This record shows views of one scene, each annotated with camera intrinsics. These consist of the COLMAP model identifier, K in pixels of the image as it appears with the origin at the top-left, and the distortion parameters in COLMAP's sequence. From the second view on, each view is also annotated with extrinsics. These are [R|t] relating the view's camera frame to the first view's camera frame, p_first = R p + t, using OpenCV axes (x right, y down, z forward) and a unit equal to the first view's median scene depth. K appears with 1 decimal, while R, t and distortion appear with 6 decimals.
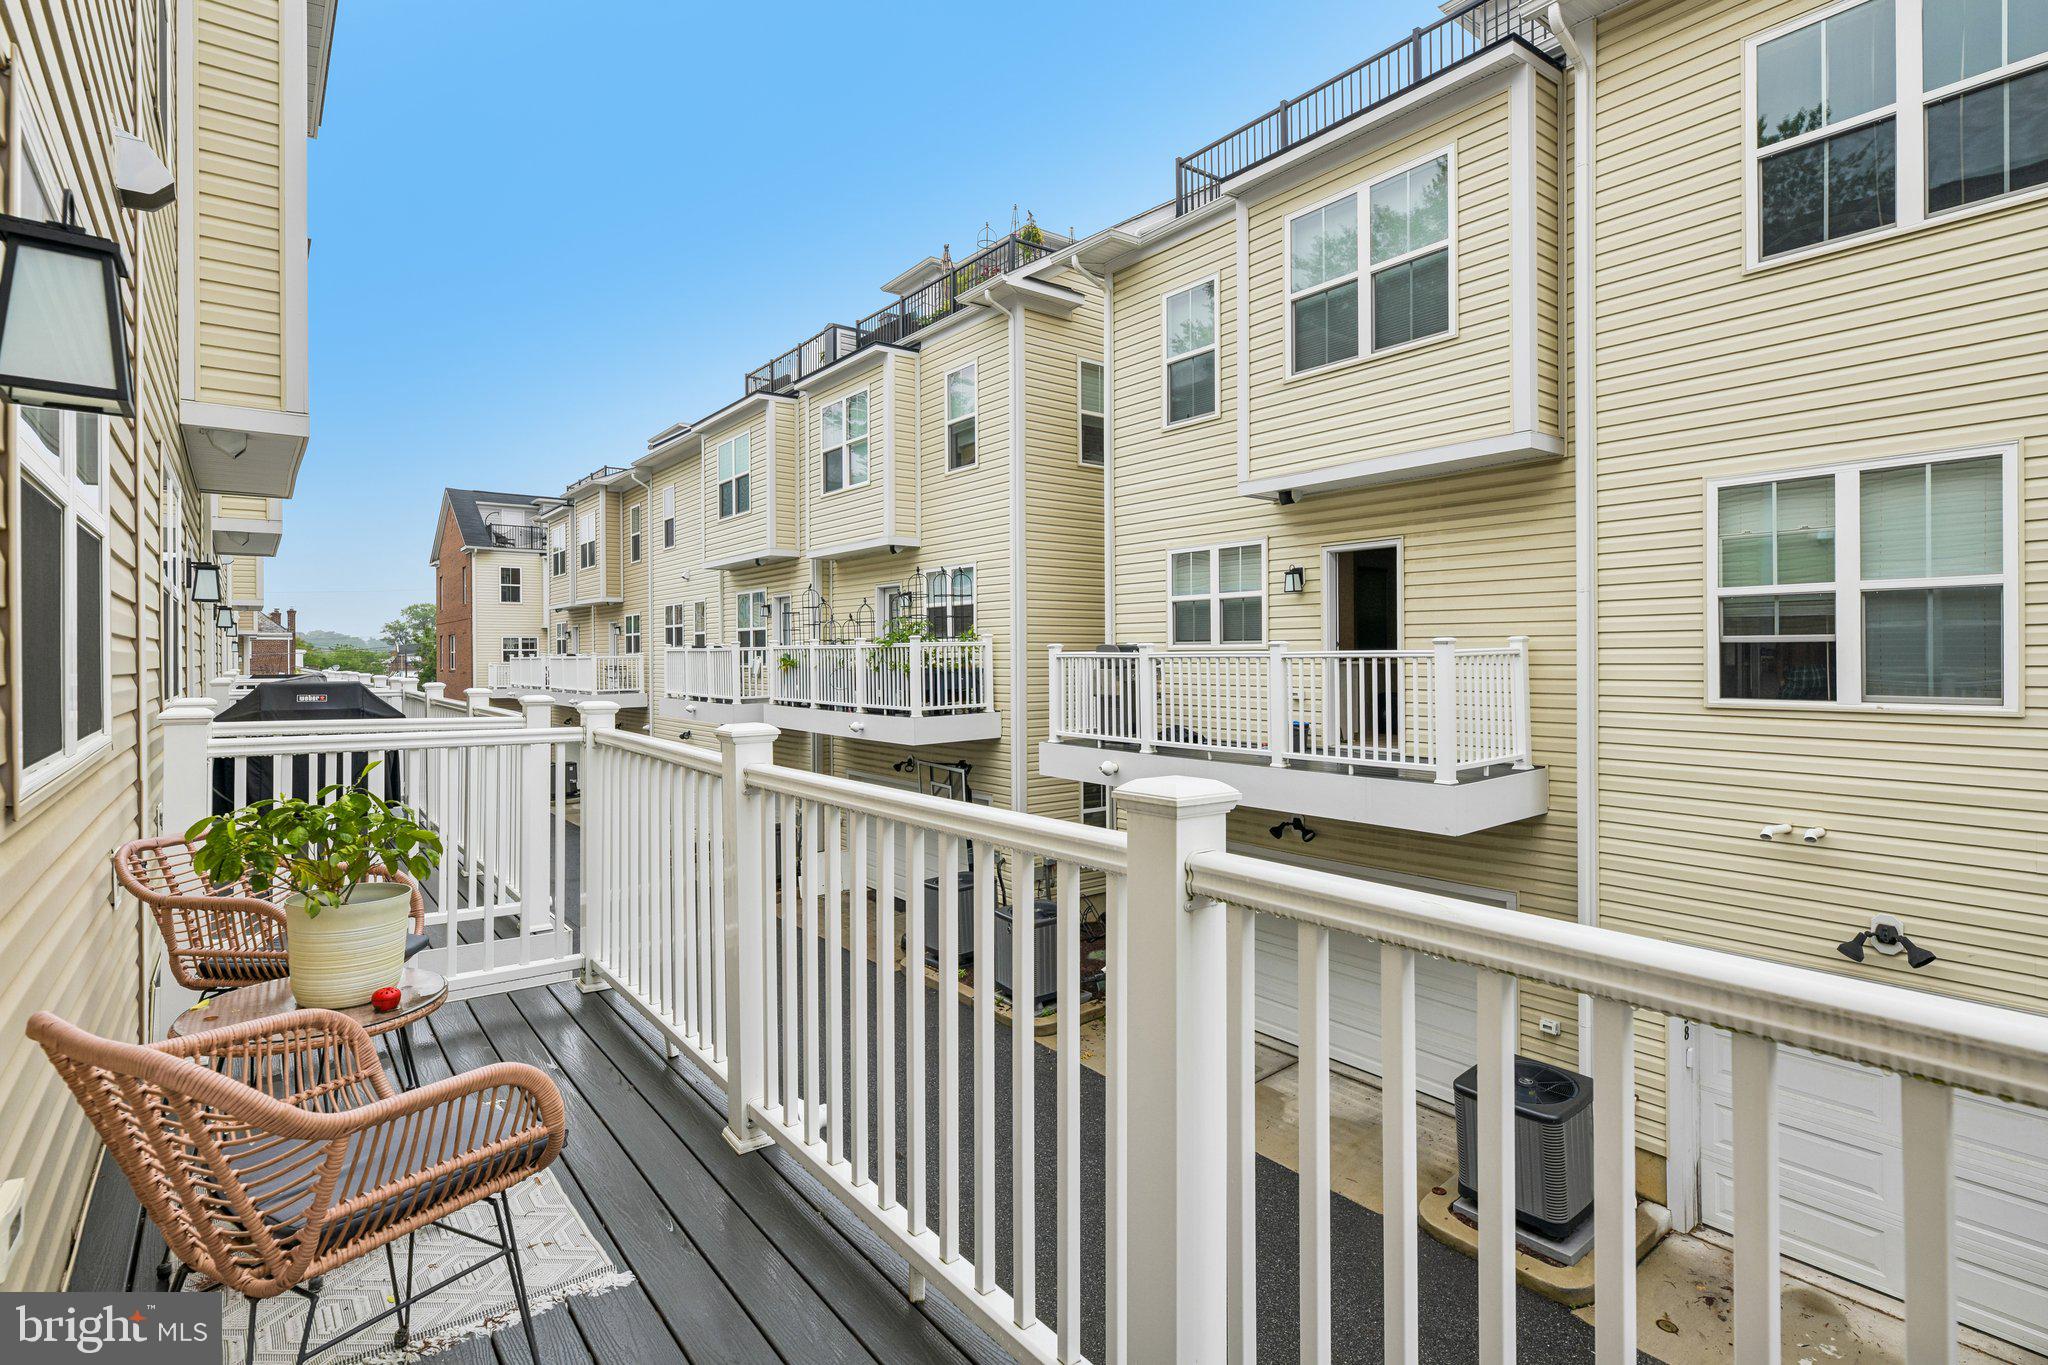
lens RADIAL K [[1005.7, 0, 1054.5], [0, 1005.7, 656.4], [0, 0, 1]] dist [0.001861, -0.000509]
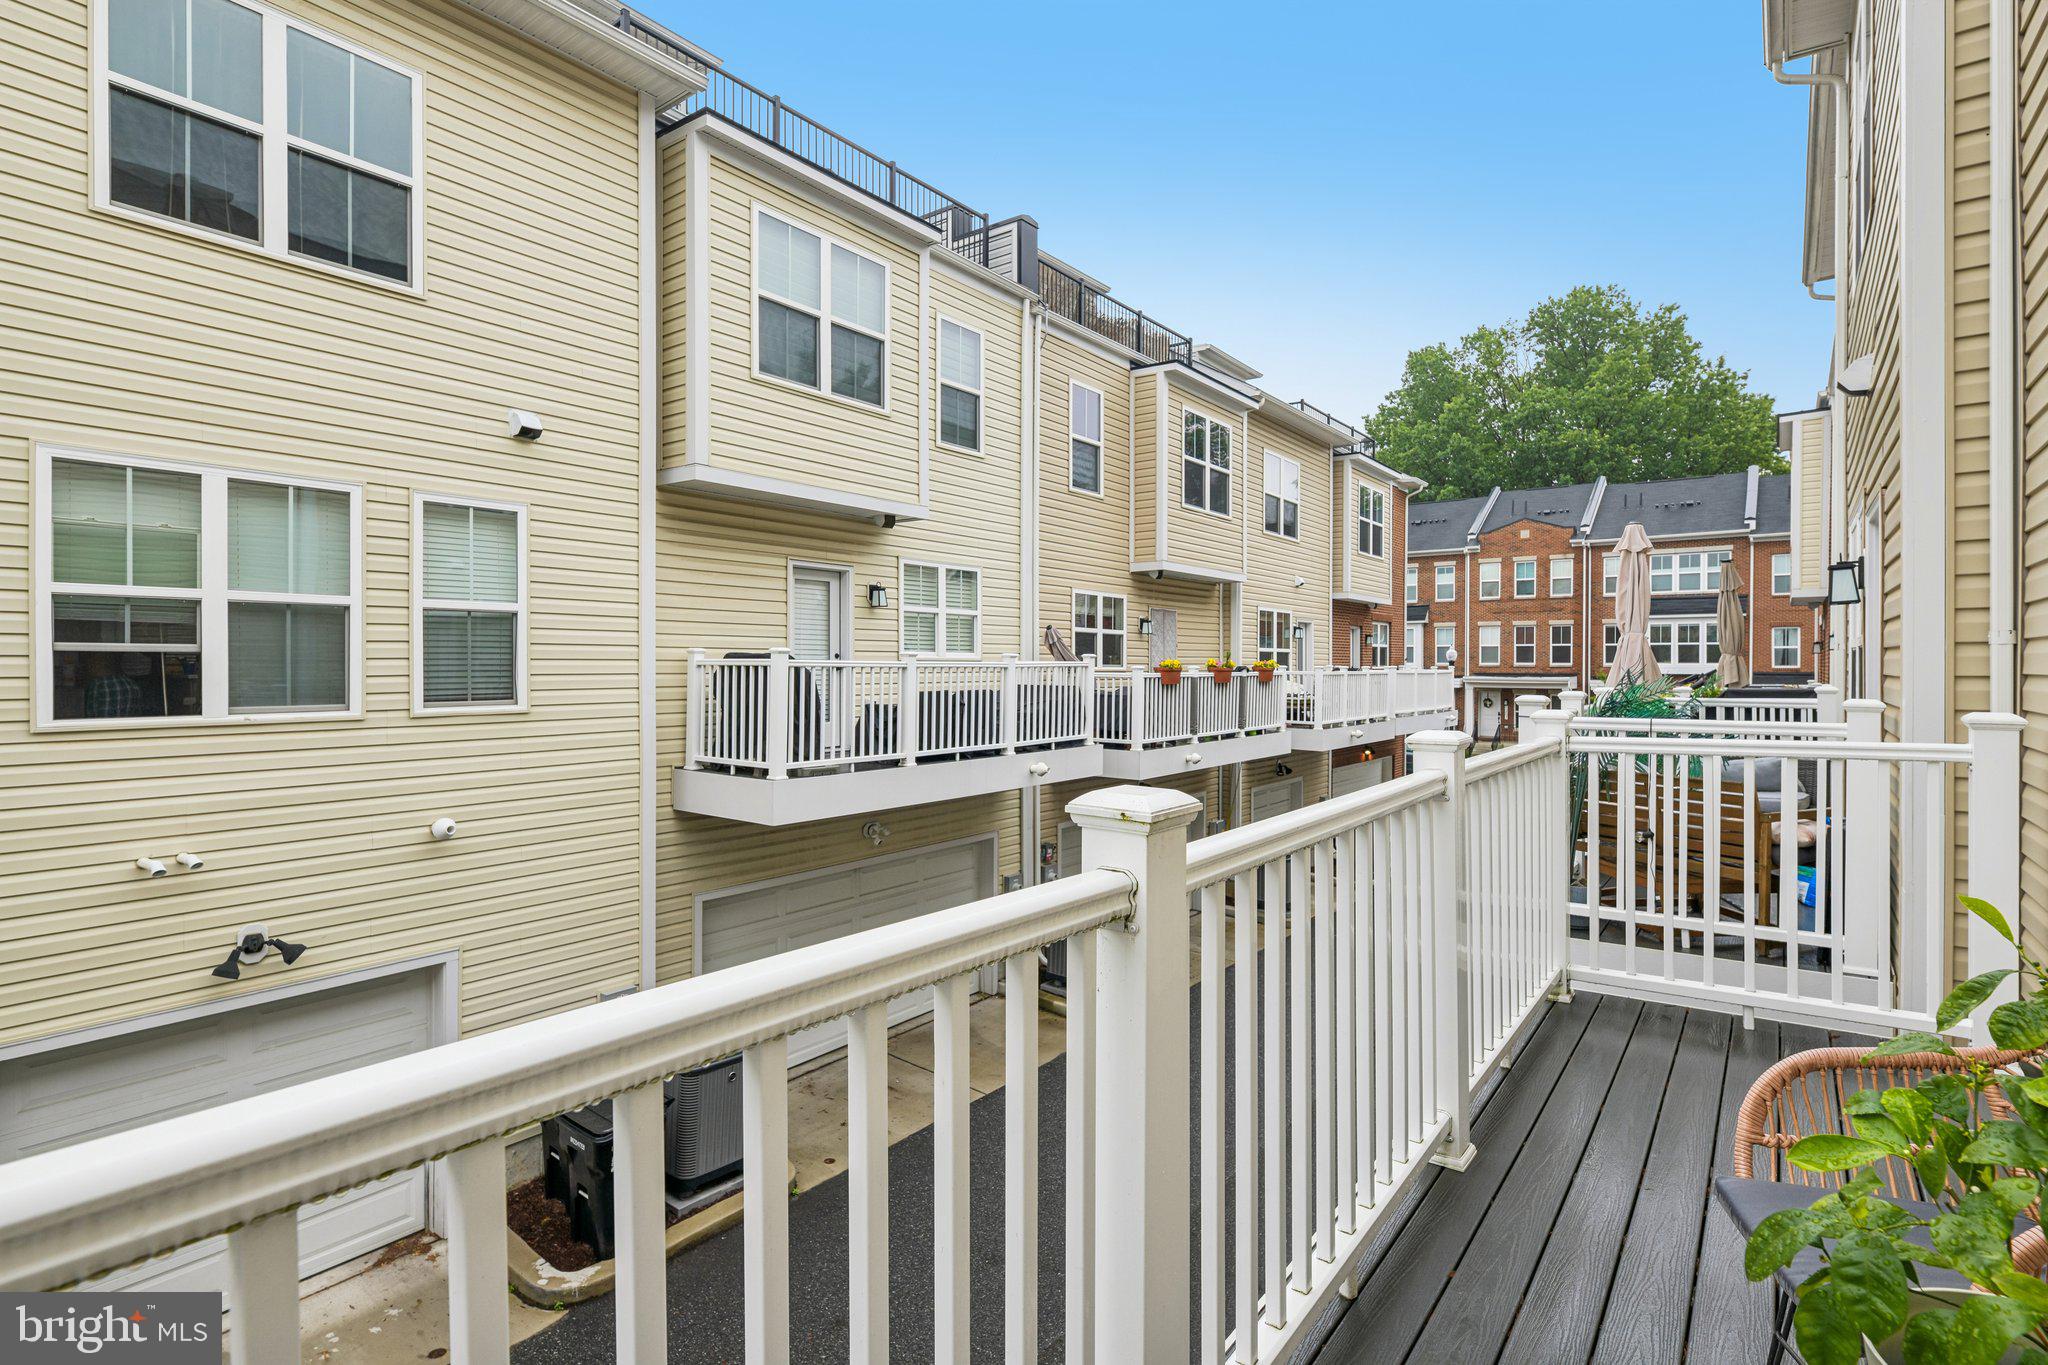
lens RADIAL K [[1129.4, 0, 1029.9], [0, 1129.4, 669.2], [0, 0, 1]] dist [-0.004332, -0.000145]
pose [[-0.306629, -0.000701, 0.951829, -0.452039], [0.001515, 0.999998, 0.001225, 0.001095], [-0.951828, 0.001818, -0.306627, 0.563056]]
